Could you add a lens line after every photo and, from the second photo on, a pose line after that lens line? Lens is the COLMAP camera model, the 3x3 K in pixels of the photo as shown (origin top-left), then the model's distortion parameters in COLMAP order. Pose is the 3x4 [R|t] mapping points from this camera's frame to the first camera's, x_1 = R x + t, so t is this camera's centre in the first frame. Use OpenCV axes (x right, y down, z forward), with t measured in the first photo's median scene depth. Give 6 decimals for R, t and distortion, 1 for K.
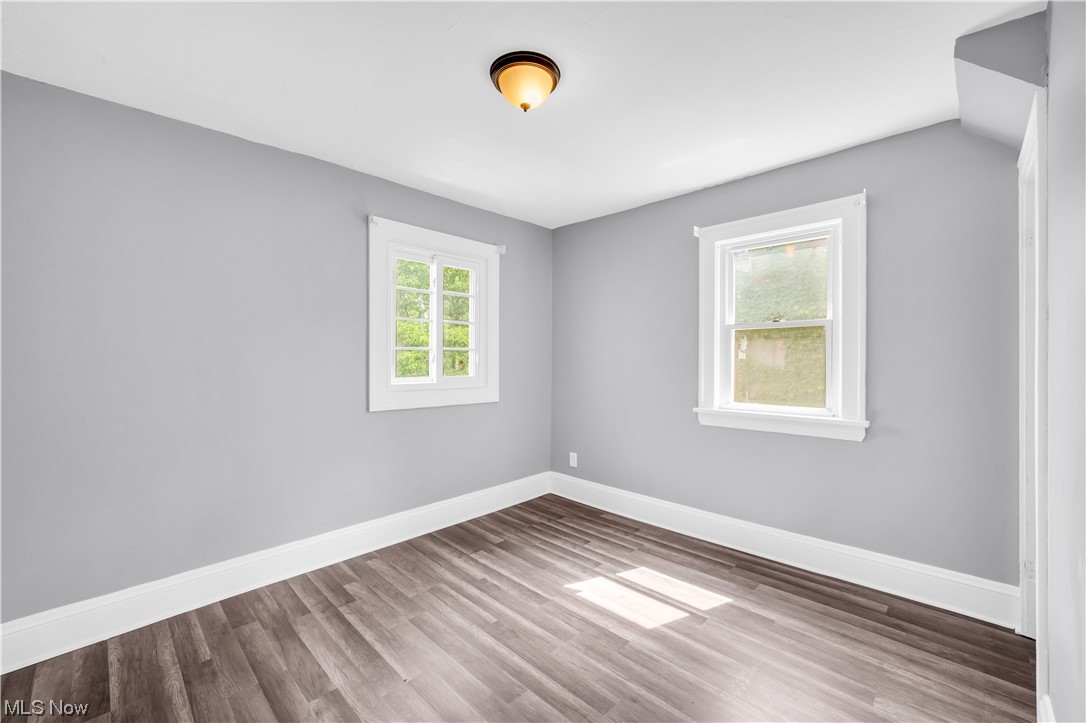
lens RADIAL K [[430.4, 0, 546.2], [0, 430.4, 364.1], [0, 0, 1]] dist [-0.003143, 0.000965]
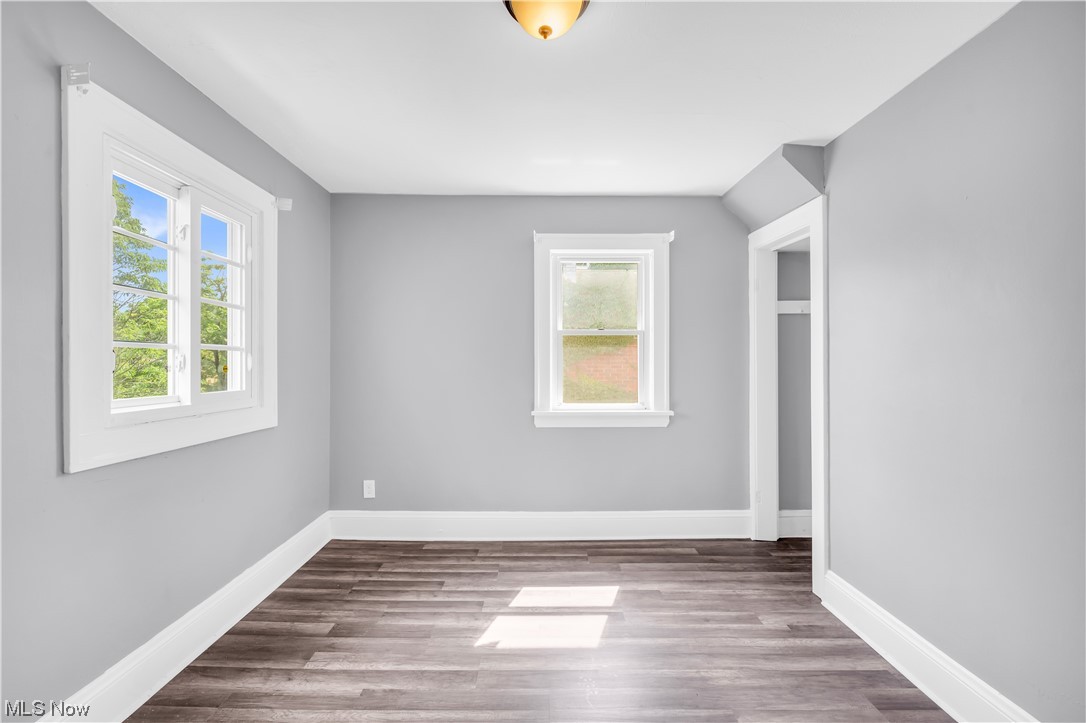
lens RADIAL K [[430.4, 0, 534.5], [0, 430.4, 366.1], [0, 0, 1]] dist [-0.003143, 0.000965]
pose [[0.721857, -0.008384, 0.691991, -0.383926], [0.009737, 0.999951, 0.001958, -0.006865], [-0.691973, 0.005324, 0.721903, 0.303990]]
